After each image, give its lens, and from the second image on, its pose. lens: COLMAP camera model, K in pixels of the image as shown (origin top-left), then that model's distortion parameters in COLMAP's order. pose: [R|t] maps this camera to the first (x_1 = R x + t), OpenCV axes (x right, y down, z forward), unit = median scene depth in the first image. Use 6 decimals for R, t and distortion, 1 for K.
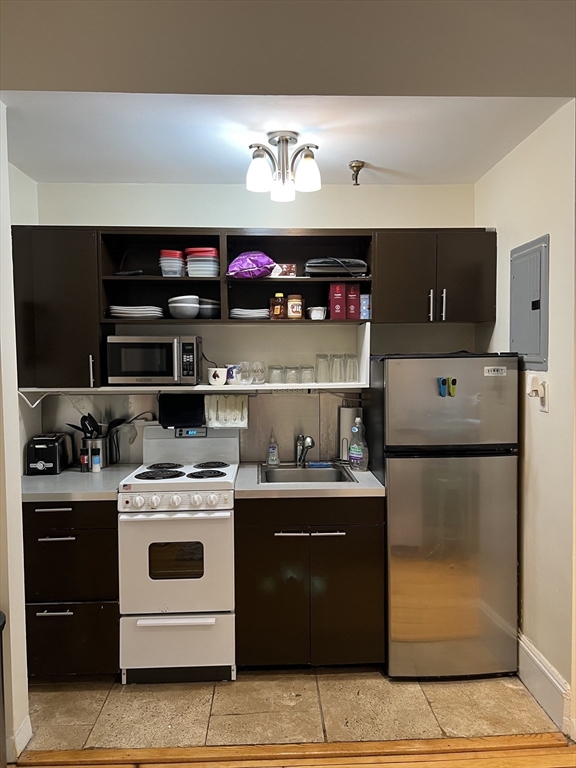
lens RADIAL K [[581.5, 0, 293.2], [0, 581.5, 380.0], [0, 0, 1]] dist [0.048388, -0.048602]
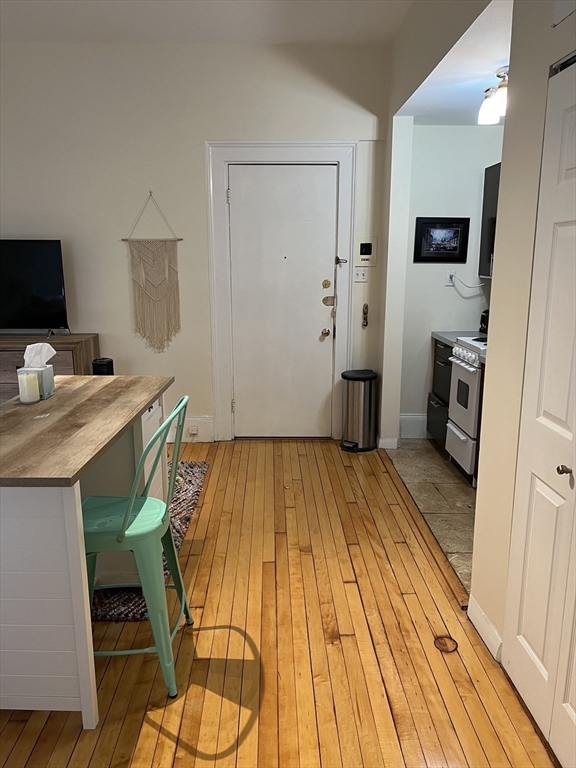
lens RADIAL K [[581.5, 0, 288.2], [0, 581.5, 382.9], [0, 0, 1]] dist [0.048388, -0.048602]
pose [[-0.028413, 0.214473, -0.976317, 1.330929], [-0.047902, 0.975297, 0.215643, -0.025345], [0.998448, 0.052894, -0.017437, 0.594865]]
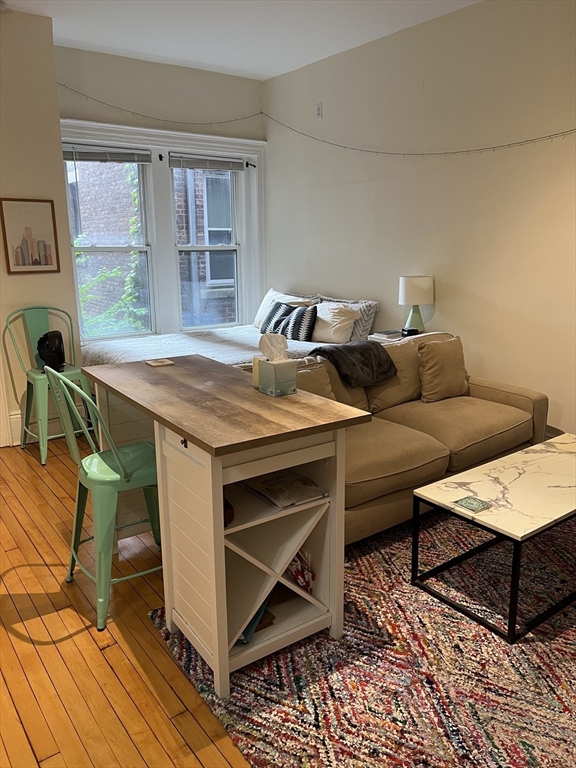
lens RADIAL K [[581.5, 0, 286.0], [0, 581.5, 380.8], [0, 0, 1]] dist [0.048388, -0.048602]
pose [[-0.550343, -0.191014, 0.812795, -0.372857], [0.044957, 0.965287, 0.257292, -0.011756], [-0.833727, 0.178140, -0.522652, 0.605053]]
